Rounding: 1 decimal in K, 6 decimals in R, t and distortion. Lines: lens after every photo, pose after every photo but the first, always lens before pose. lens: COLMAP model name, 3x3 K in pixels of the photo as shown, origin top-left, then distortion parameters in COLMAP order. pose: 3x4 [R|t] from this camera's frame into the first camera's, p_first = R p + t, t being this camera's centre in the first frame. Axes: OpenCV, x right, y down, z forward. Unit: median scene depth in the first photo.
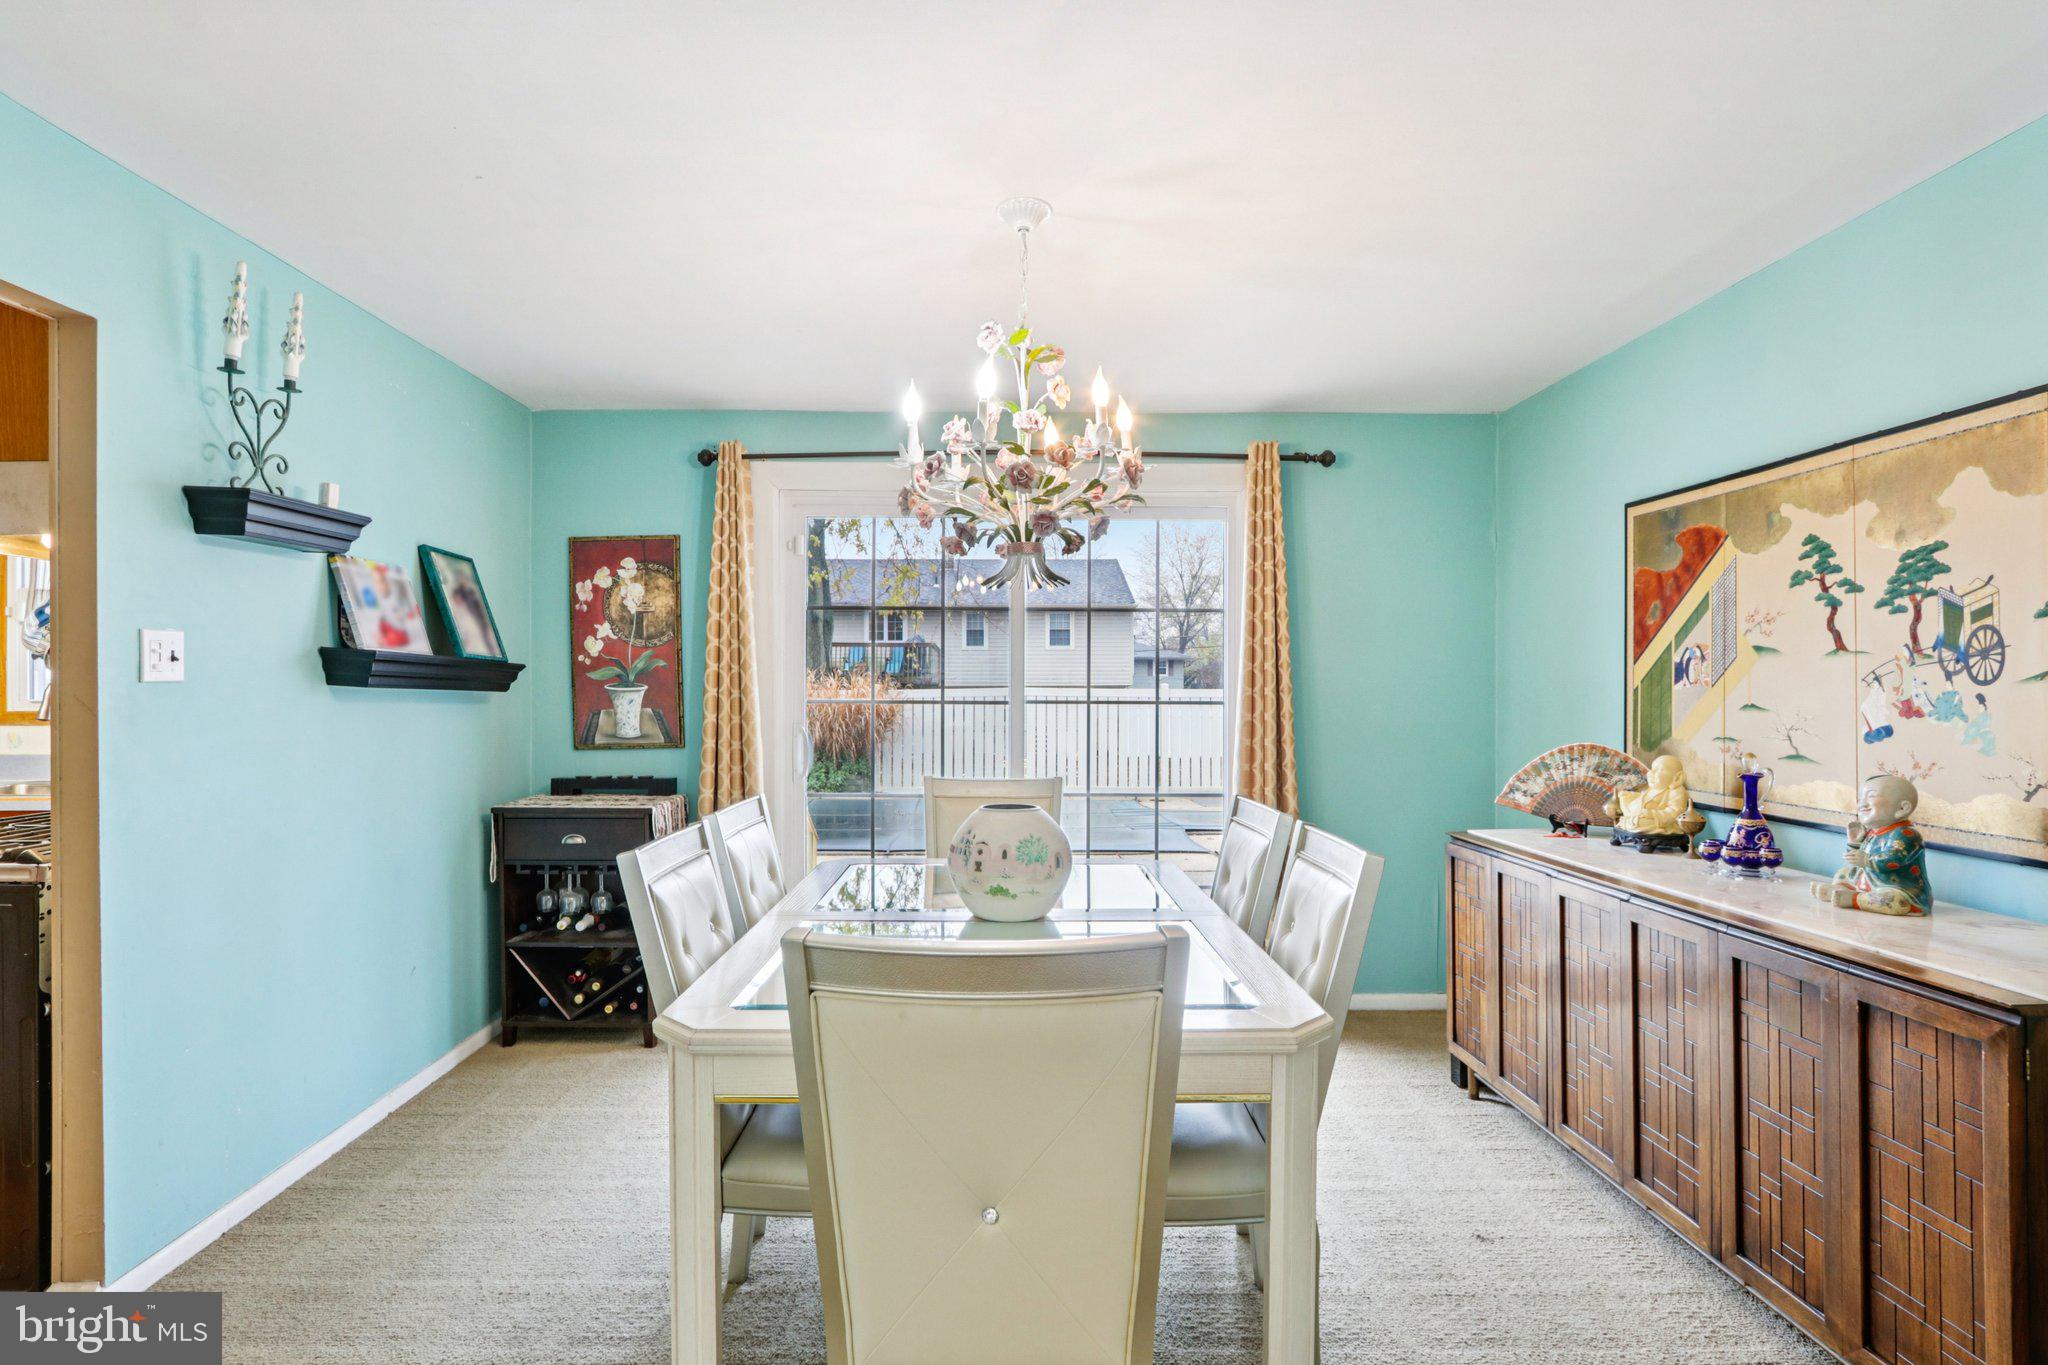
lens RADIAL K [[1015.1, 0, 1024.0], [0, 1015.1, 682.5], [0, 0, 1]] dist [-0.001226, -0.000186]
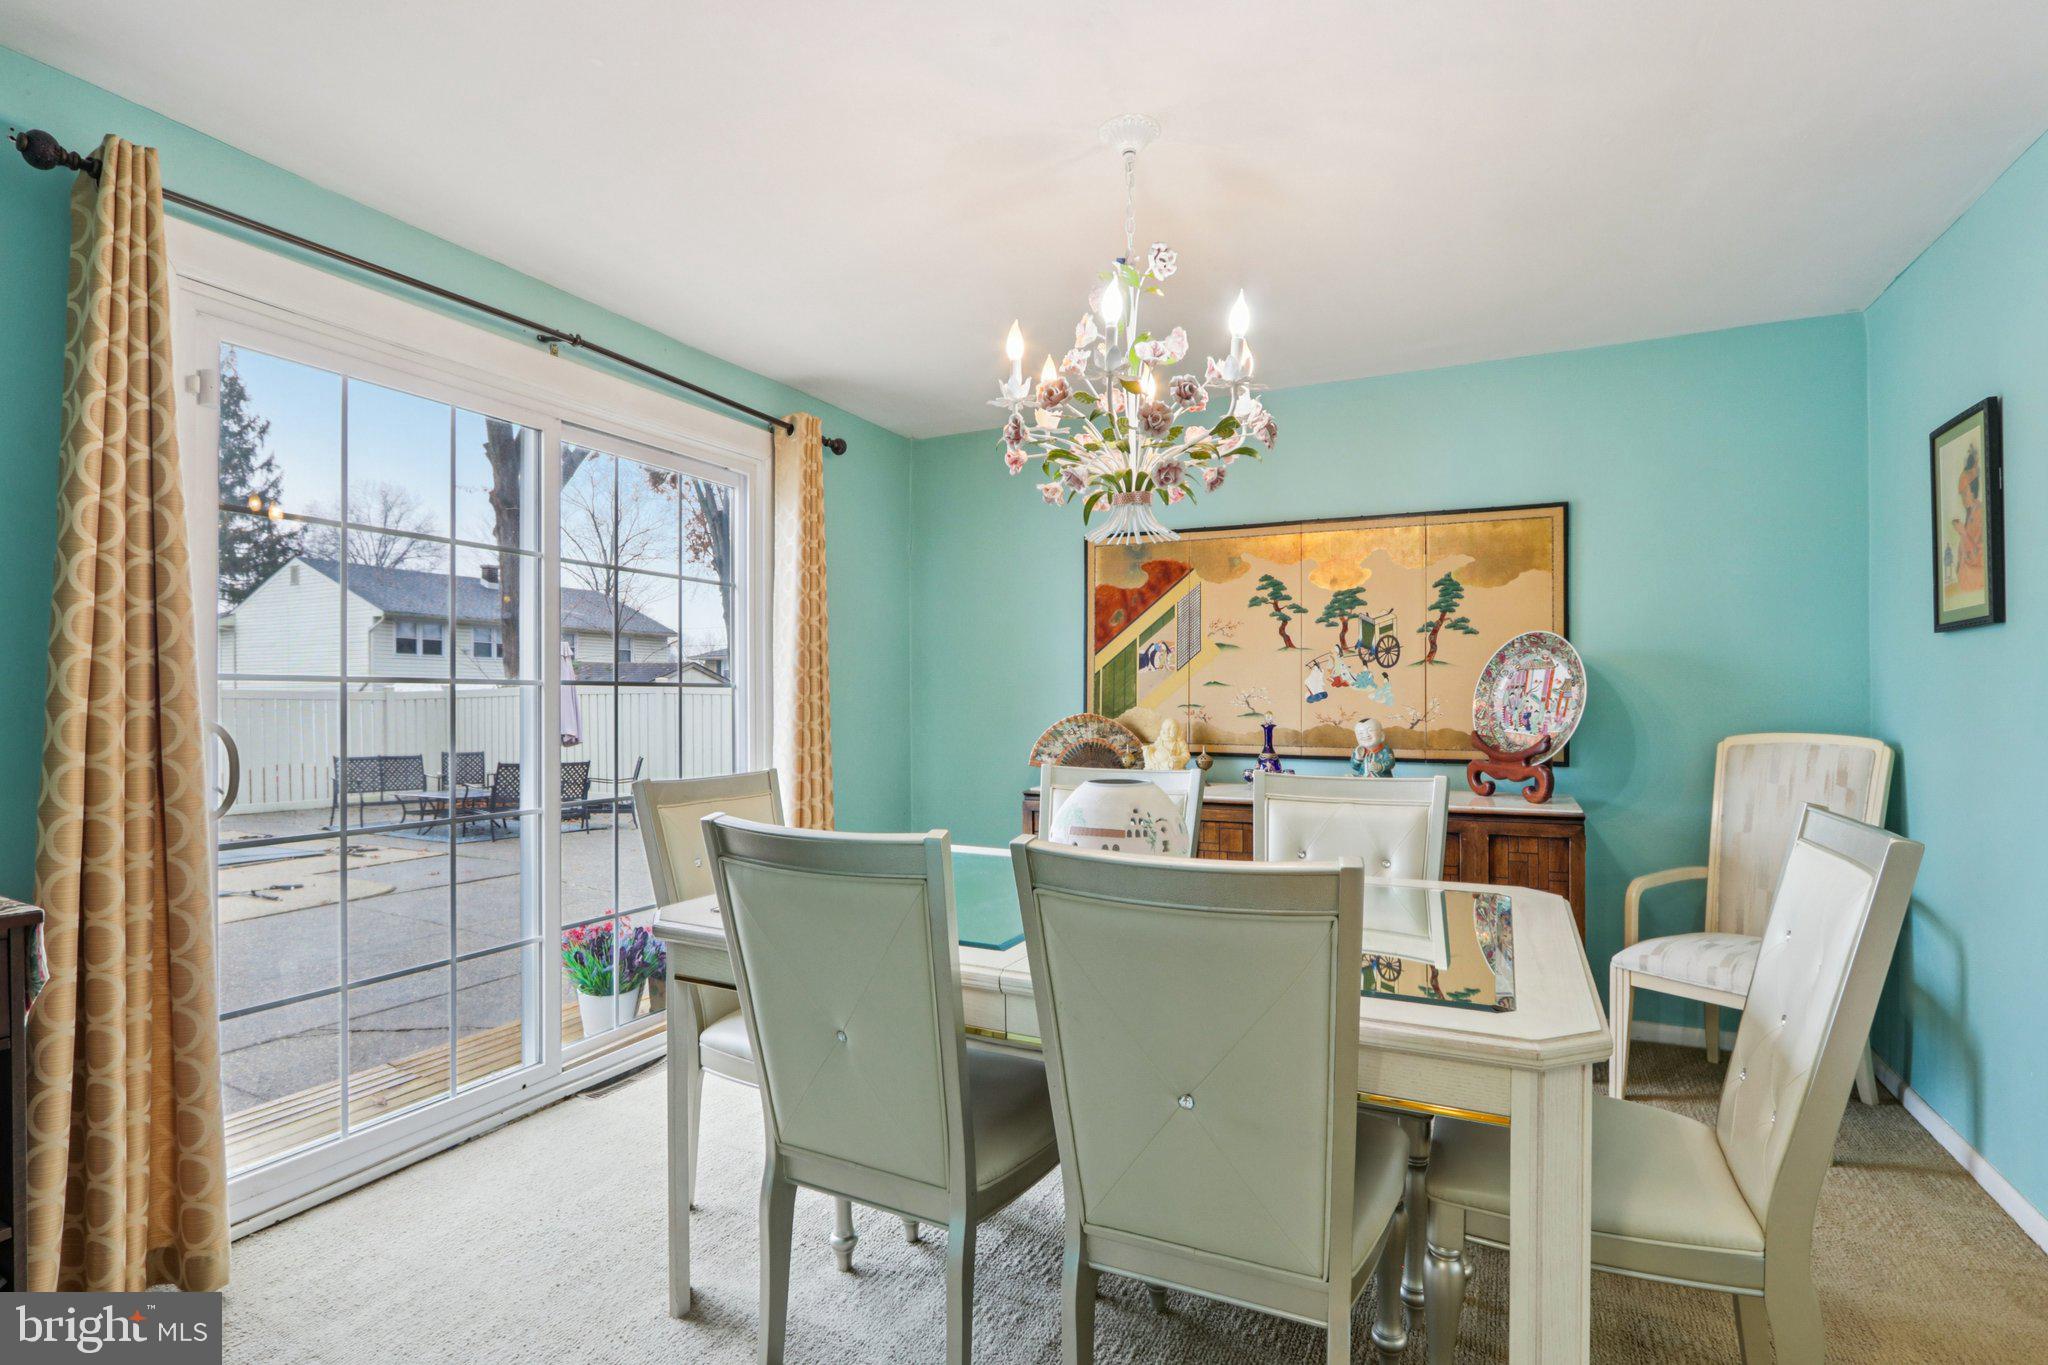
lens RADIAL K [[977.0, 0, 997.2], [0, 977.0, 690.7], [0, 0, 1]] dist [-0.011478, -0.000776]
pose [[0.485107, 0.003371, 0.874448, -0.791397], [-0.005955, 0.999982, -0.000551, 0.041342], [-0.874434, -0.004940, 0.485119, 0.633242]]
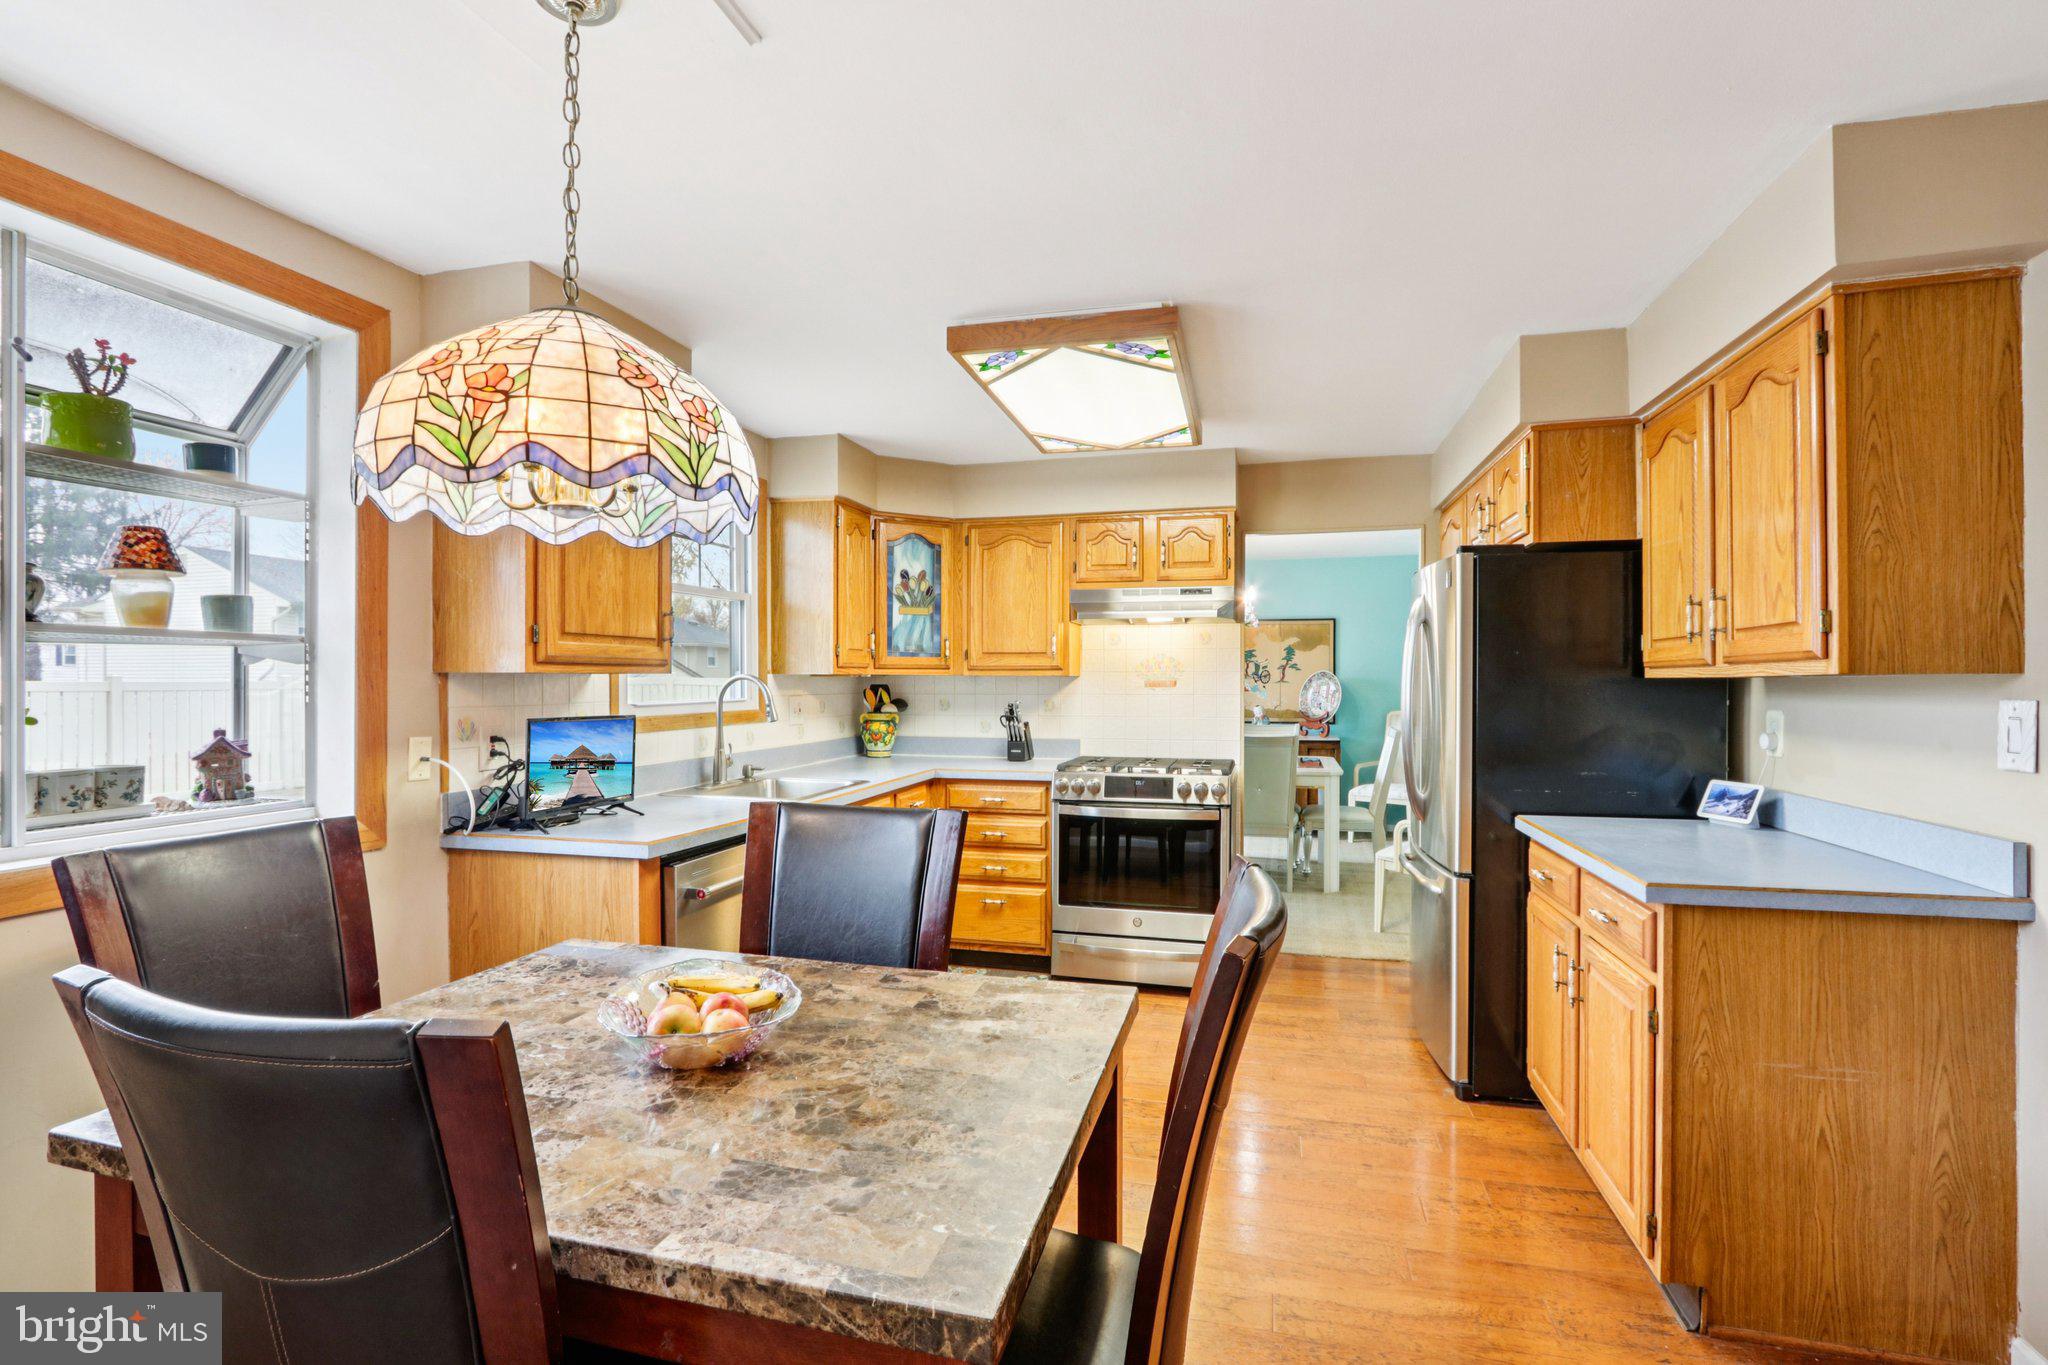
lens RADIAL K [[948.7, 0, 1024.0], [0, 948.7, 682.5], [0, 0, 1]] dist [-0.000908, 0.000404]
pose [[0.275035, -0.001580, 0.961433, -2.730462], [-0.009625, 0.999944, 0.004396, -0.008955], [-0.961386, -0.010463, 0.275004, 0.728563]]
